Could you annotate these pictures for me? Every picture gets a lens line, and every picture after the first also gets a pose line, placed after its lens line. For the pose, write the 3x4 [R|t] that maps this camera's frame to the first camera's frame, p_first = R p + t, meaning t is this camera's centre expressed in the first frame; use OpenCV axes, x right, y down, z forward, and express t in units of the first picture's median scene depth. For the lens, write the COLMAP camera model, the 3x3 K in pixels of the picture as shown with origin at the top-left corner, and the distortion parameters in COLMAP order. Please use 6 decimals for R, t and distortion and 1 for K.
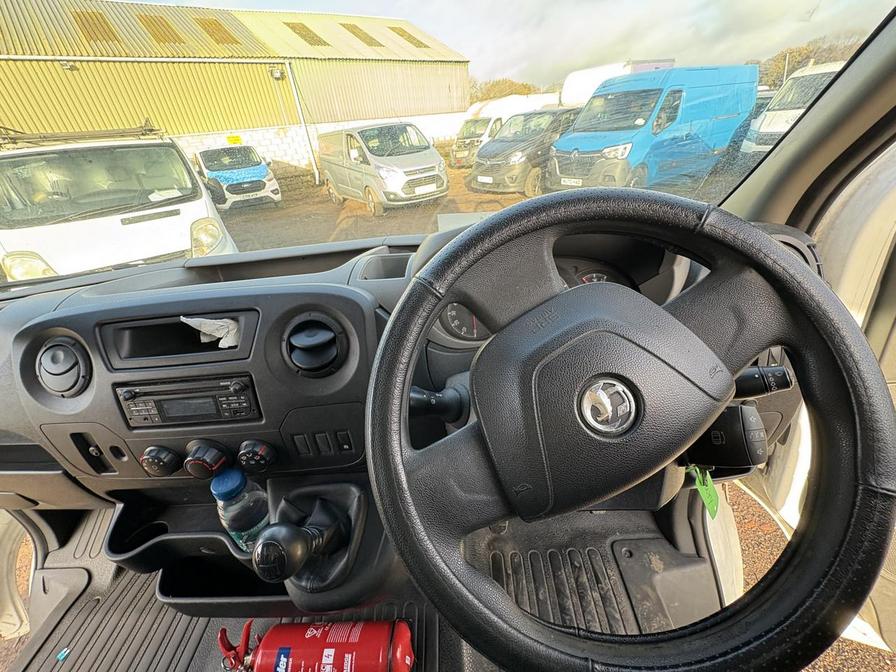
lens RADIAL K [[357.8, 0, 448.0], [0, 357.8, 336.0], [0, 0, 1]] dist [-0.001984, 0.000361]
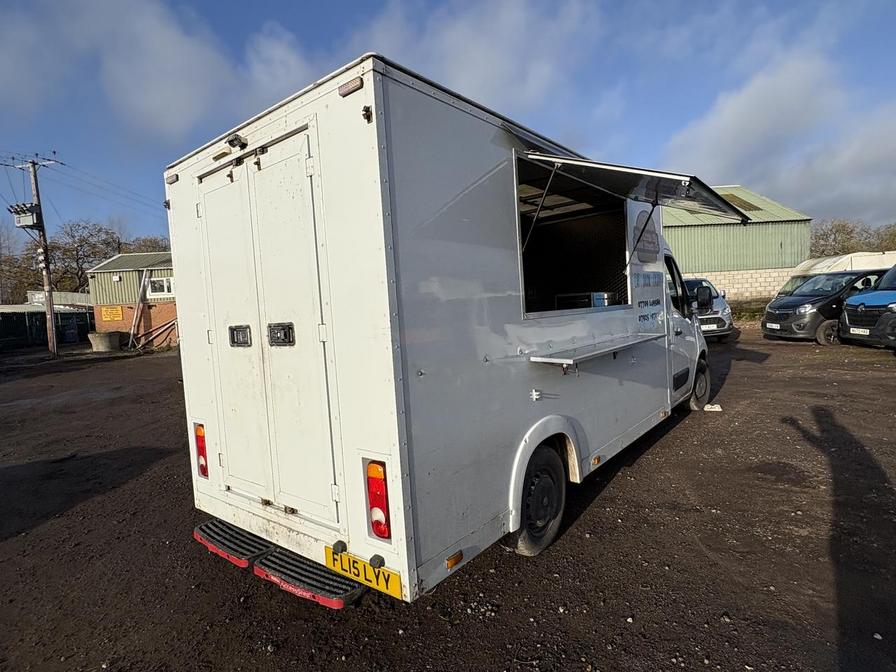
lens RADIAL K [[491.8, 0, 448.0], [0, 491.8, 336.0], [0, 0, 1]] dist [-0.003562, 0.000059]
pose [[0.795385, 0.090610, -0.599294, 0.559128], [-0.321595, 0.901192, -0.290566, 0.871756], [0.513751, 0.423842, 0.745934, -1.546604]]
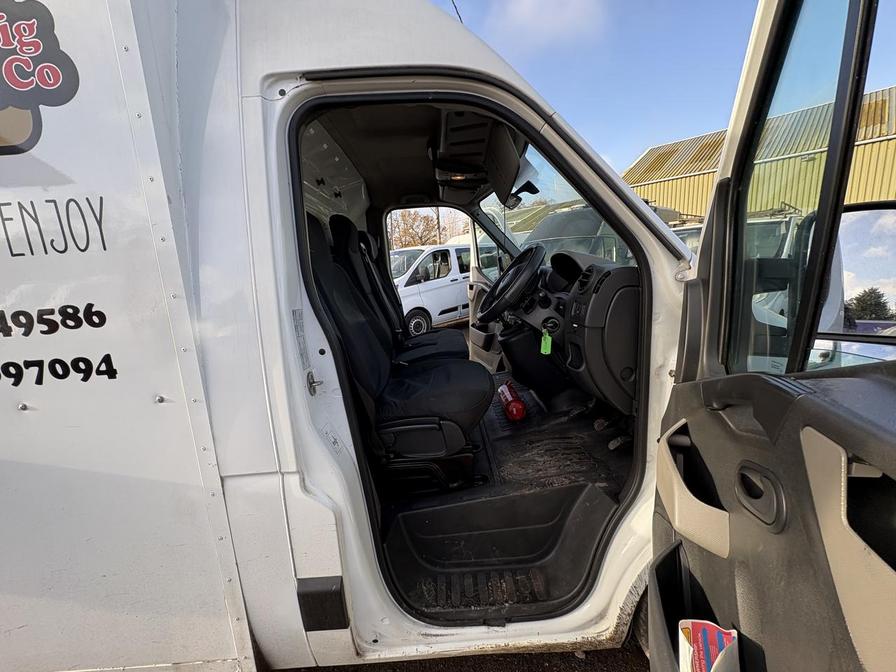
lens RADIAL K [[357.8, 0, 448.0], [0, 357.8, 336.0], [0, 0, 1]] dist [-0.001984, 0.000361]
pose [[0.062216, 0.288223, -0.955540, 0.445391], [-0.454557, 0.860520, 0.229965, 0.011343], [0.888542, 0.420040, 0.184552, -0.029742]]
